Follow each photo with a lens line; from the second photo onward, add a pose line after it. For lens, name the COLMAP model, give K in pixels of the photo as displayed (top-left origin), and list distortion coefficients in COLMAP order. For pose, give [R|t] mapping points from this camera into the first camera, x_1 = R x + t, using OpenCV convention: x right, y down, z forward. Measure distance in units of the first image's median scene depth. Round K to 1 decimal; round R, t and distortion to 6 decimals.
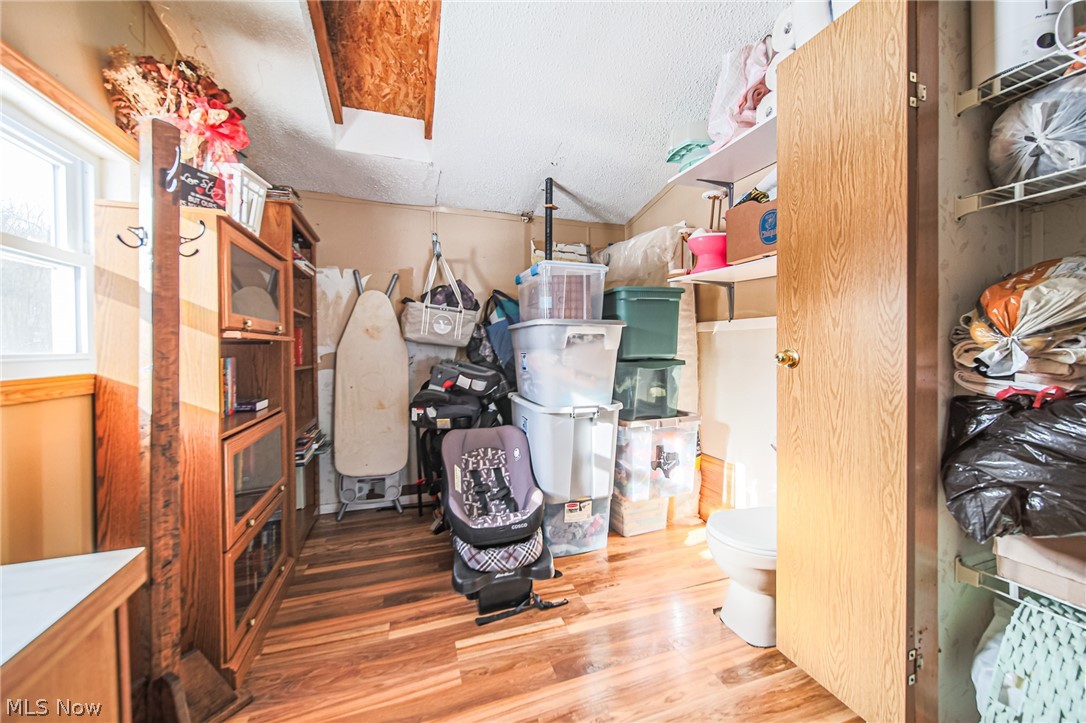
lens RADIAL K [[414.5, 0, 547.8], [0, 414.5, 350.1], [0, 0, 1]] dist [-0.000379, -0.000420]
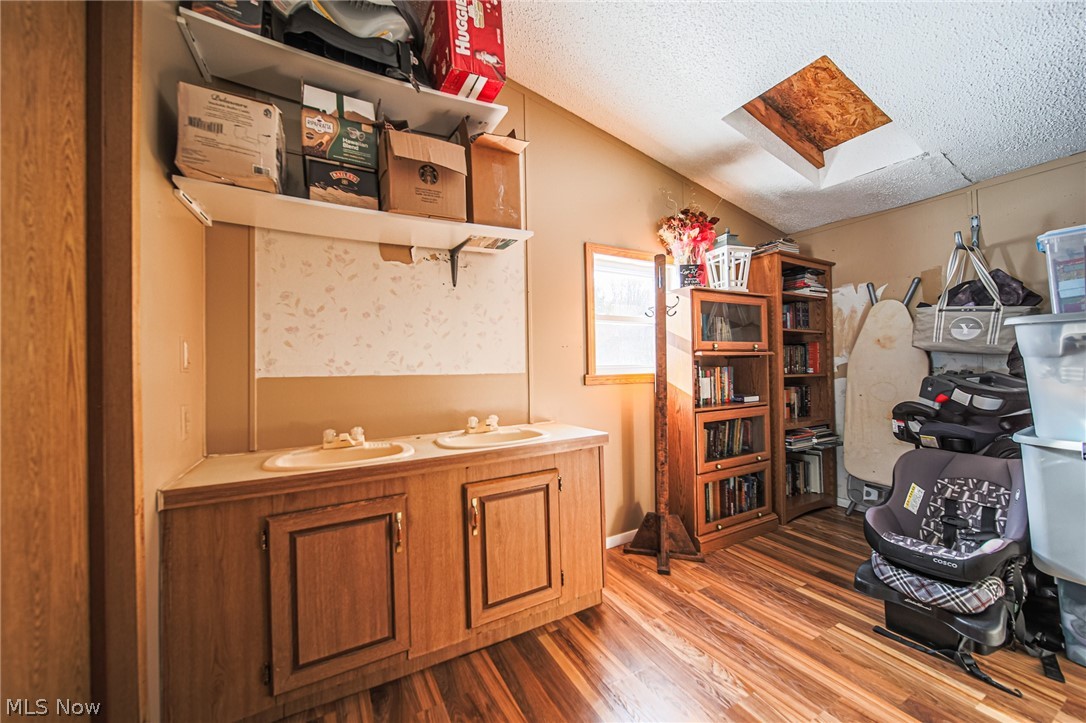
lens RADIAL K [[403.7, 0, 546.3], [0, 403.7, 362.1], [0, 0, 1]] dist [-0.000533, -0.000341]
pose [[0.175990, -0.005973, -0.984374, 0.596559], [0.010960, 0.999932, -0.004107, -0.000395], [0.984331, -0.010066, 0.176044, 0.035810]]
